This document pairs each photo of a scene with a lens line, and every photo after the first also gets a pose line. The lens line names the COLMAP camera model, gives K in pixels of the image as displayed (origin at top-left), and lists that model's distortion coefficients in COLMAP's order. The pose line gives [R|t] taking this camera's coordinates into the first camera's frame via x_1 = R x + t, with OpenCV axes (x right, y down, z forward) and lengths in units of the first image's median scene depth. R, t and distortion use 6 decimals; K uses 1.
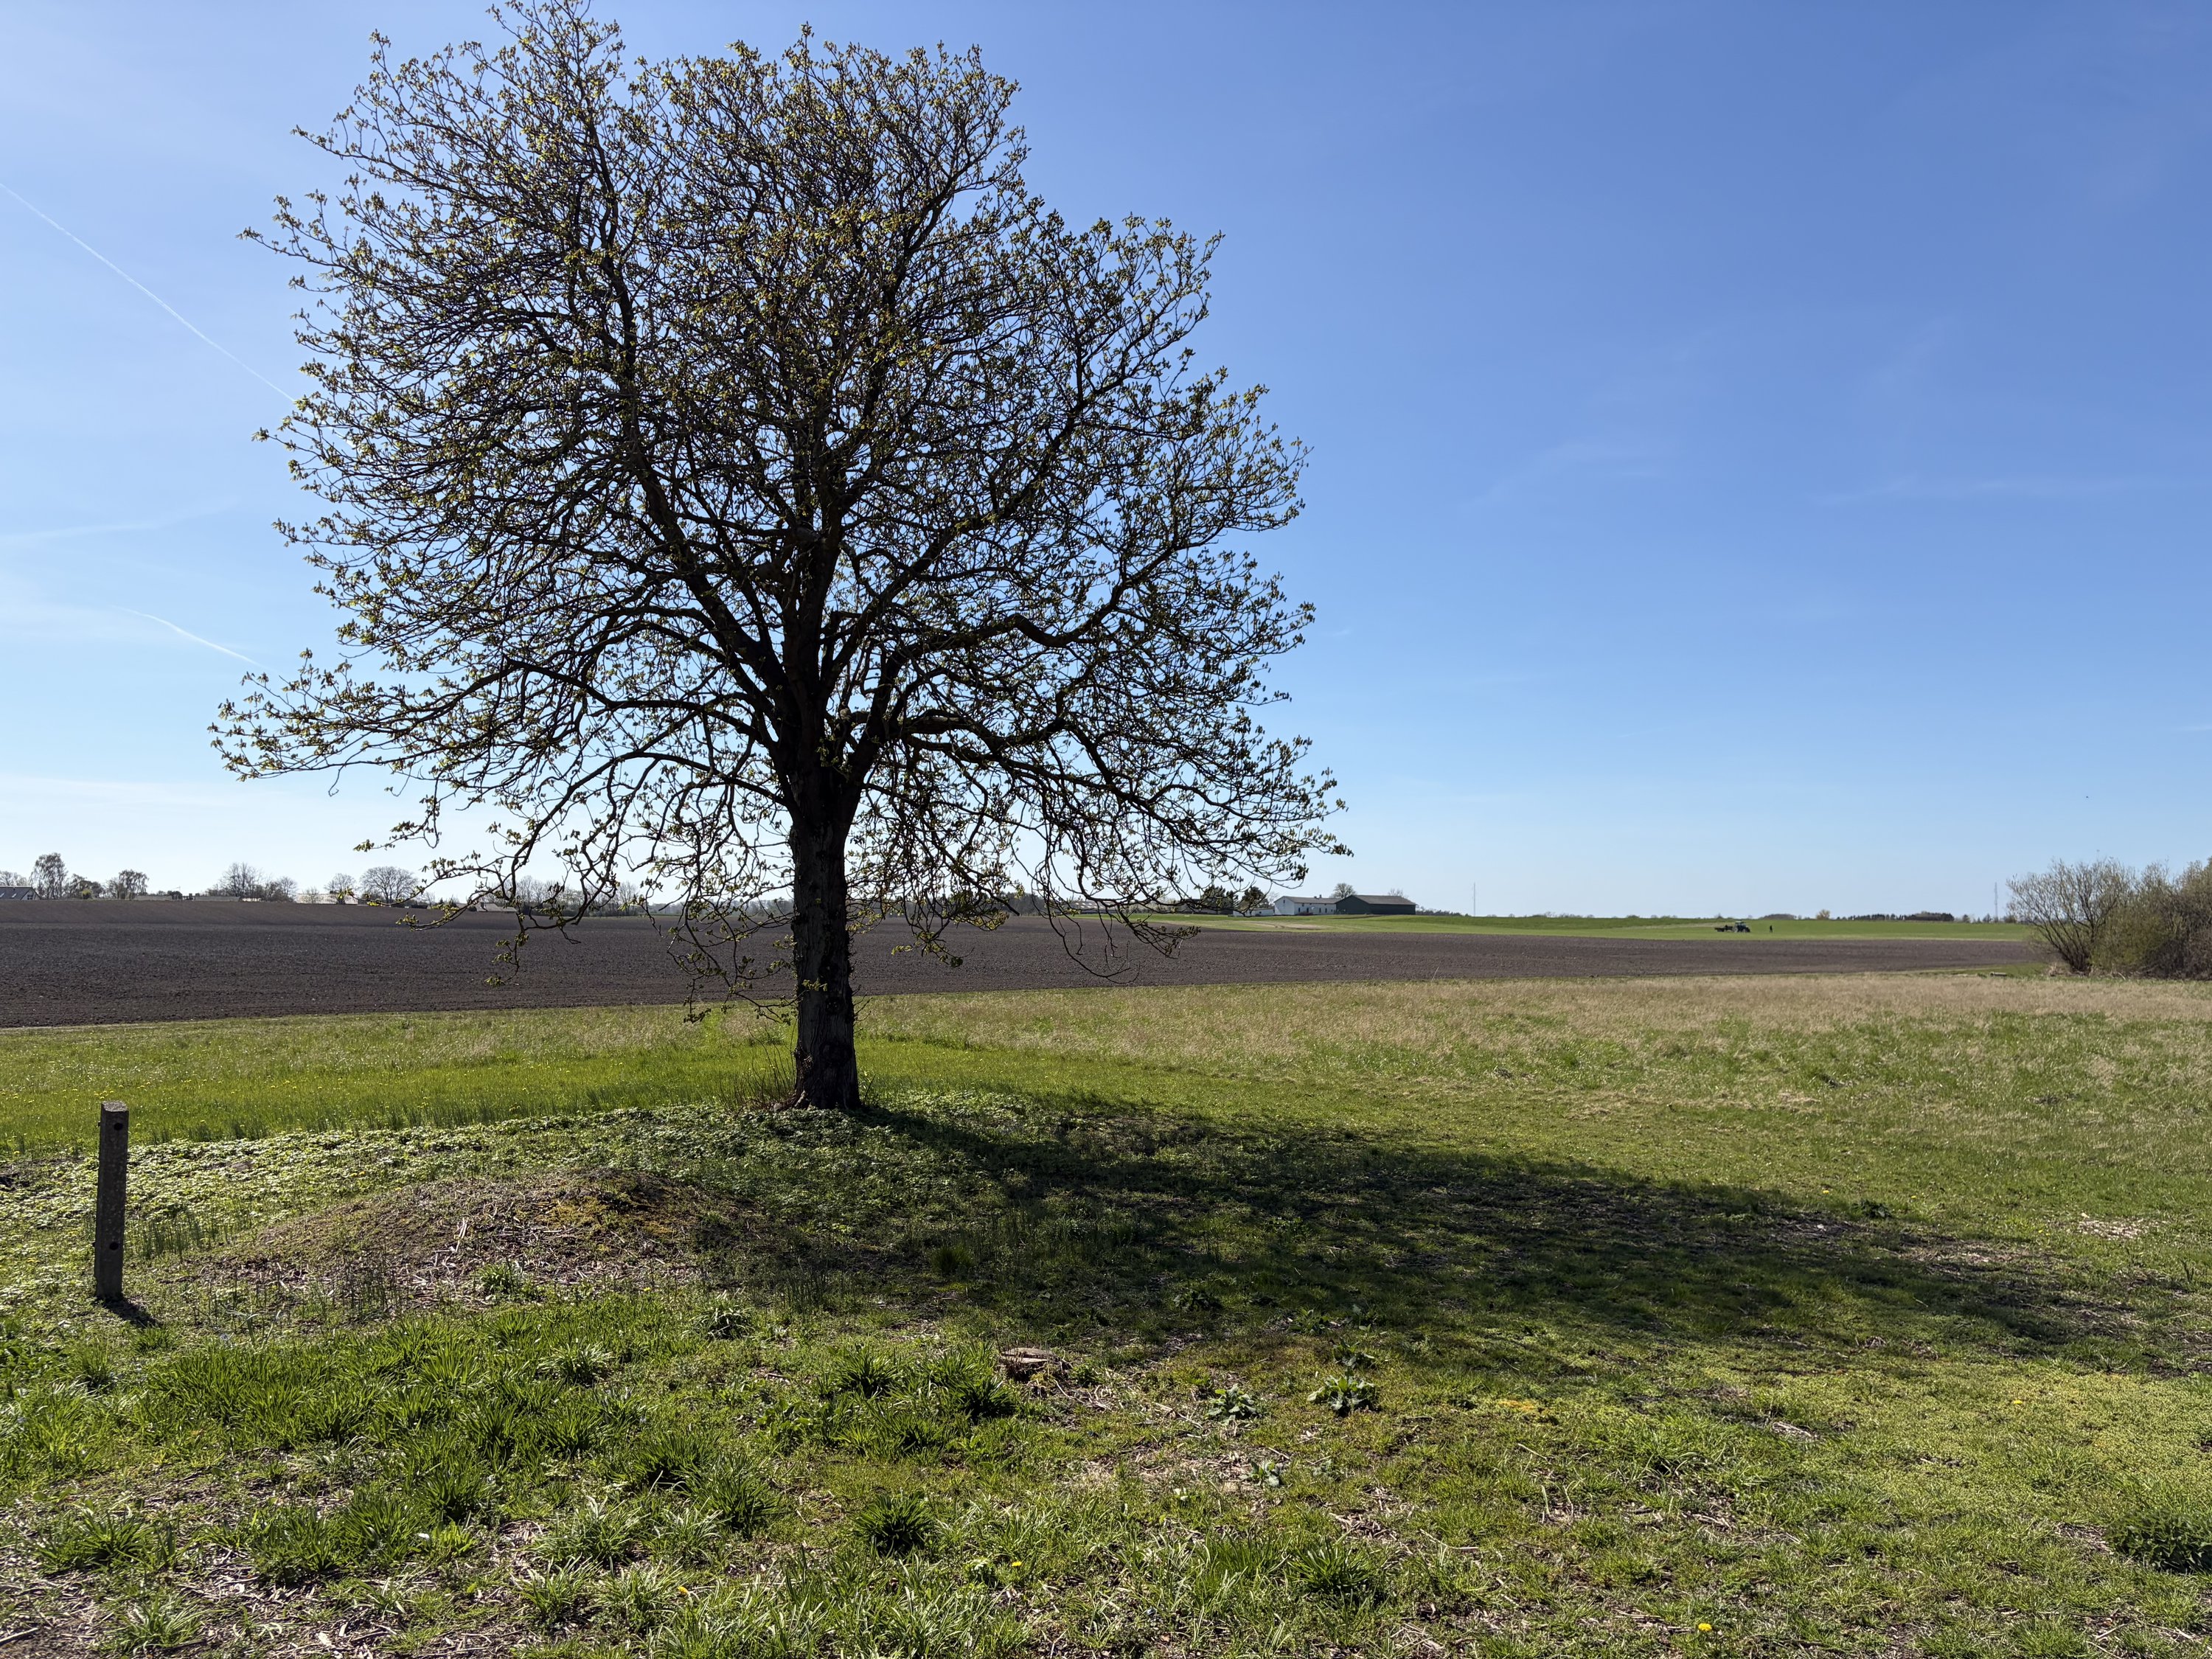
lens RADIAL K [[1654.4, 0, 1099.7], [0, 1654.4, 851.8], [0, 0, 1]] dist [0.088497, -0.108230]
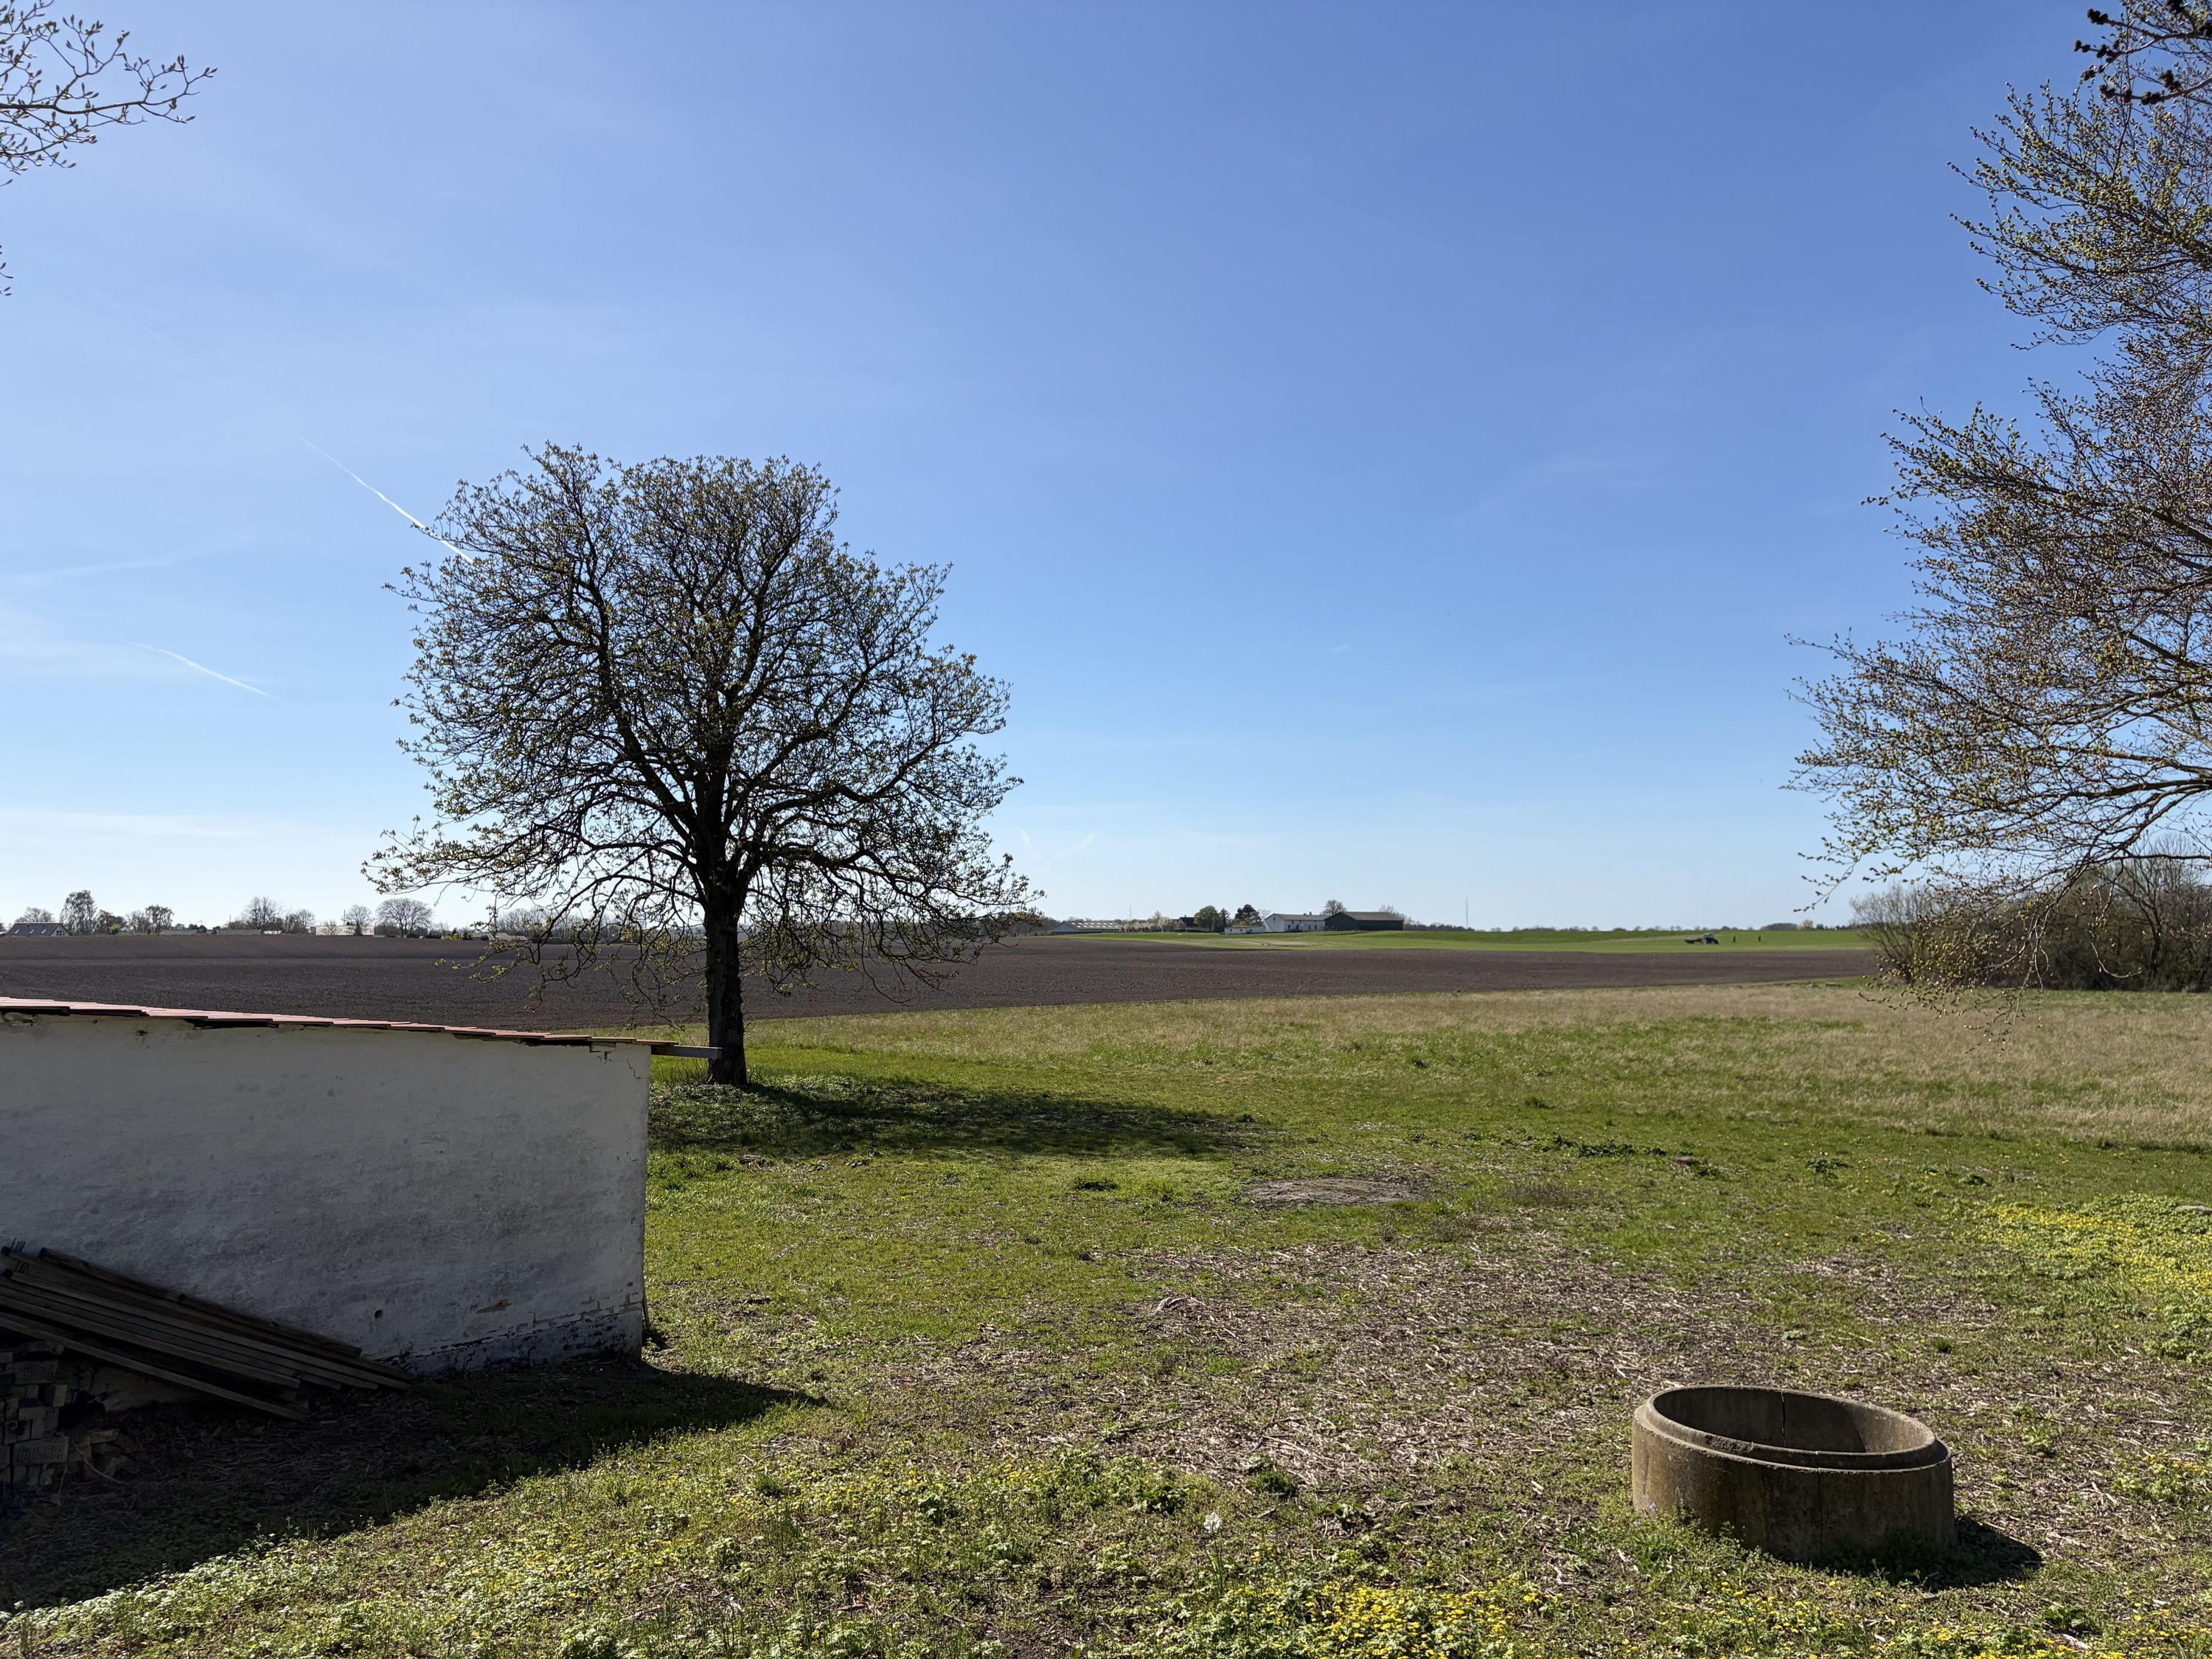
lens RADIAL K [[1670.8, 0, 1098.9], [0, 1670.8, 827.8], [0, 0, 1]] dist [0.075060, -0.071906]
pose [[0.999885, -0.013457, -0.006964, 0.209143], [0.013286, 0.999624, -0.023985, -0.053713], [0.007284, 0.023890, 0.999688, -0.636970]]
